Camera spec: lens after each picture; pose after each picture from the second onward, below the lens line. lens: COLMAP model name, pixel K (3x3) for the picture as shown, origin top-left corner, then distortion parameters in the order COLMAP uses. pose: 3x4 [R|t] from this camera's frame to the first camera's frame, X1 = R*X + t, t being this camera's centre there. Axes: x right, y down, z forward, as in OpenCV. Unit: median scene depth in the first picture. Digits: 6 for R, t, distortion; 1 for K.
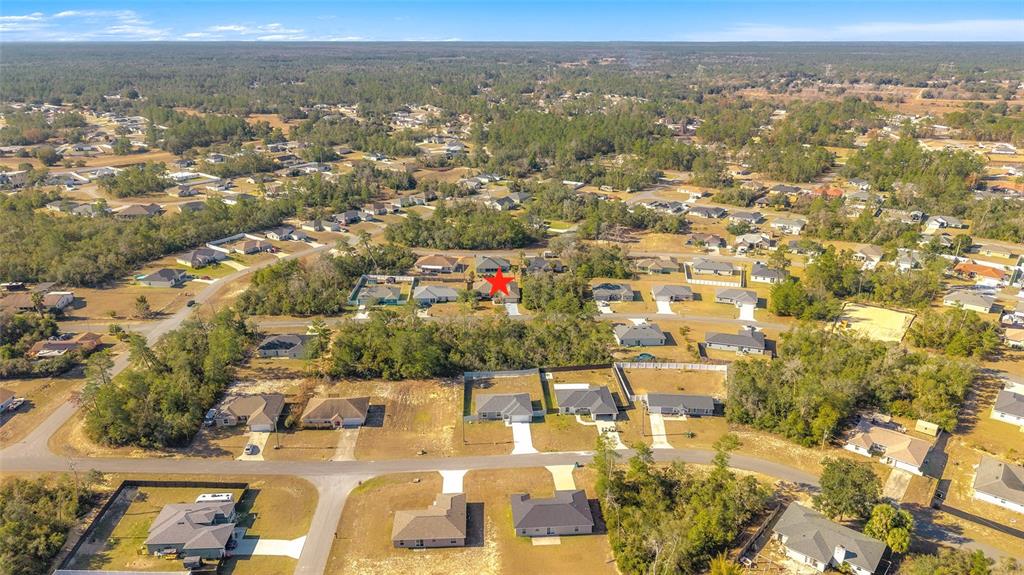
lens RADIAL K [[707.0, 0, 512.0], [0, 707.0, 287.5], [0, 0, 1]] dist [-0.001153, -0.001256]
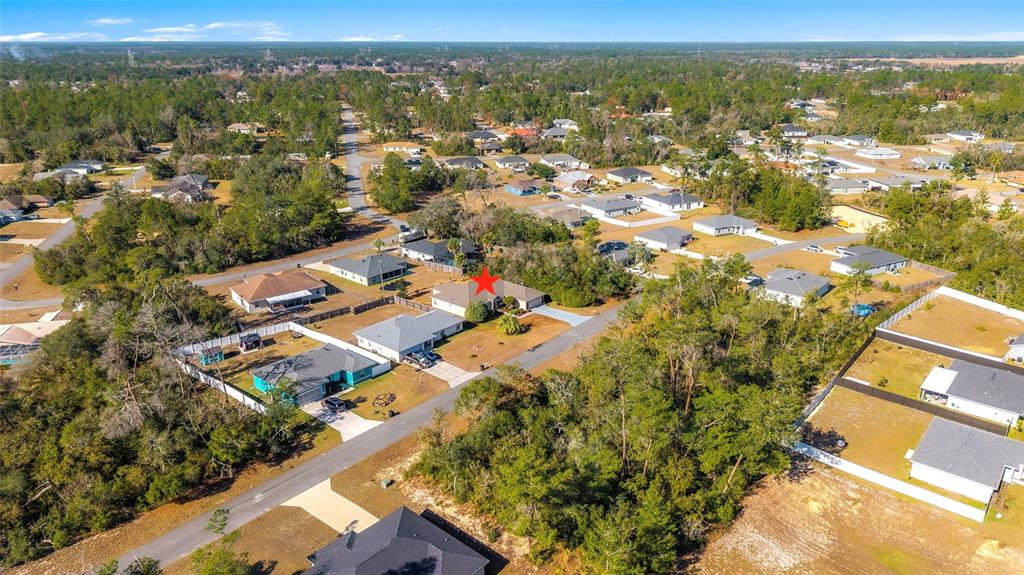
lens RADIAL K [[707.0, 0, 512.0], [0, 707.0, 287.5], [0, 0, 1]] dist [-0.001153, -0.001256]
pose [[0.692677, -0.241881, 0.679479, -0.338402], [0.242660, 0.965324, 0.096262, -0.044649], [-0.679201, 0.098204, 0.727352, 0.531124]]
